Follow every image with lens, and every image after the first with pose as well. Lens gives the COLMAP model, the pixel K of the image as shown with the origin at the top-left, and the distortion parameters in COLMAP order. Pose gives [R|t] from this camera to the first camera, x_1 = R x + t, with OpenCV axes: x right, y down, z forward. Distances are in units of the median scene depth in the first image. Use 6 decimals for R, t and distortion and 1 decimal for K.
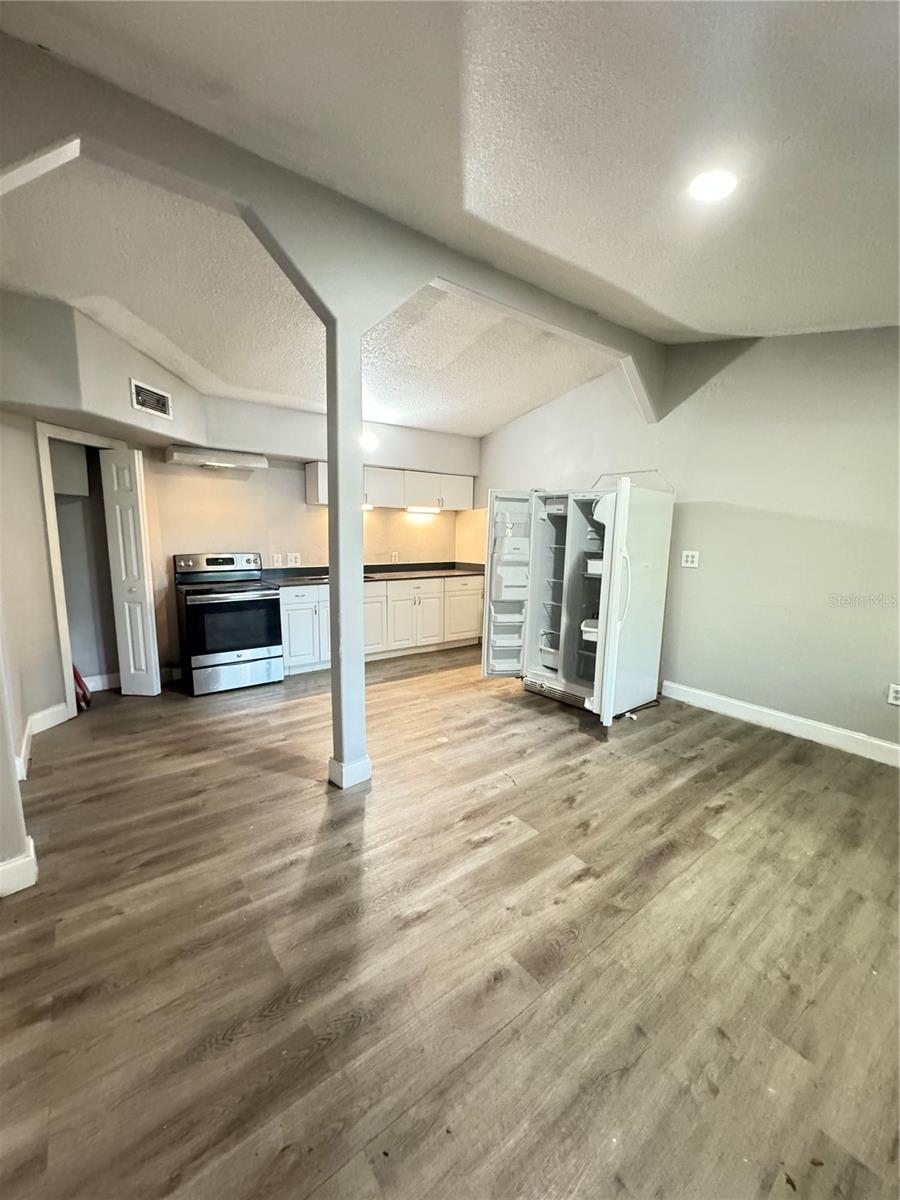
lens RADIAL K [[476.8, 0, 442.8], [0, 476.8, 599.7], [0, 0, 1]] dist [-0.003926, -0.000570]
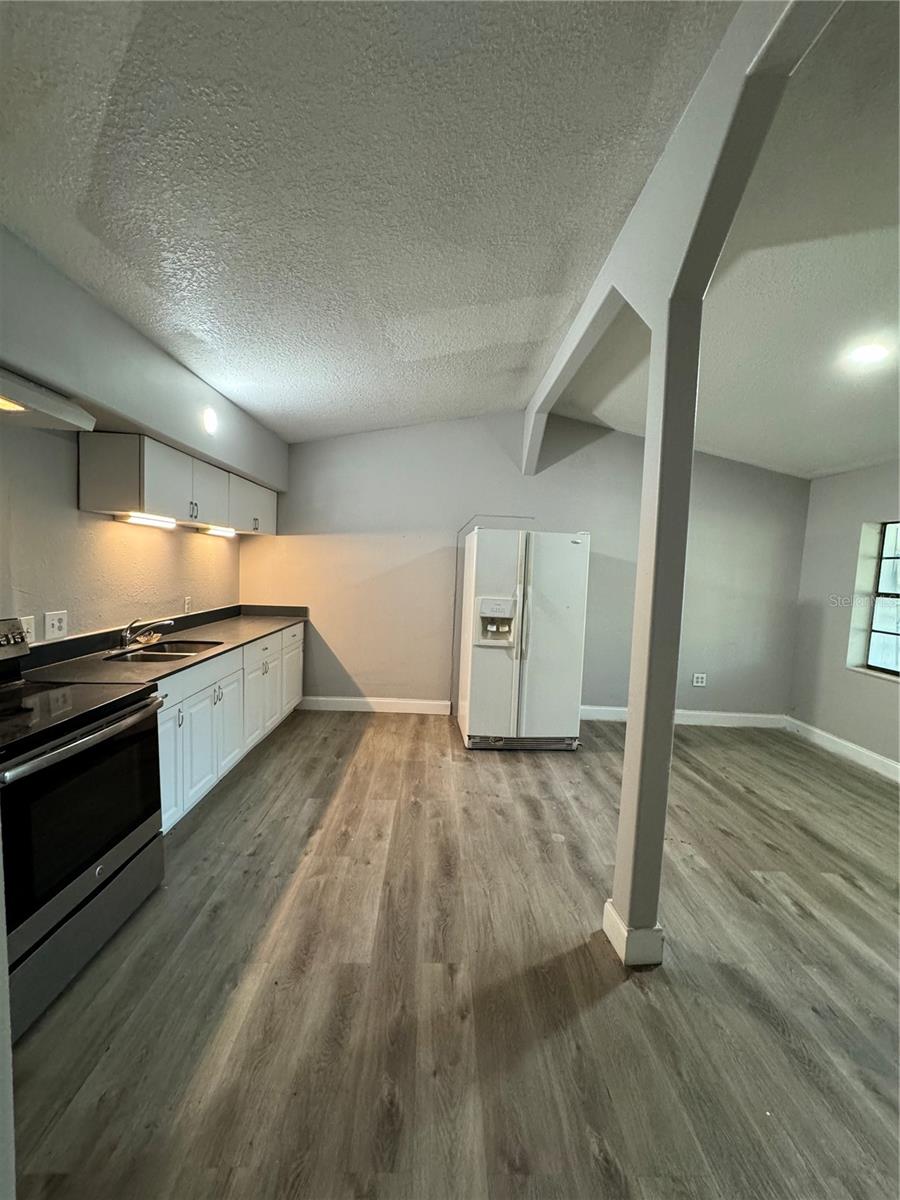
lens RADIAL K [[476.8, 0, 447.3], [0, 476.8, 608.4], [0, 0, 1]] dist [-0.003926, -0.000570]
pose [[0.591938, -0.060635, 0.803700, -0.862079], [0.079538, 0.996693, 0.016614, -0.142852], [-0.802050, 0.054090, 0.594803, 0.762679]]
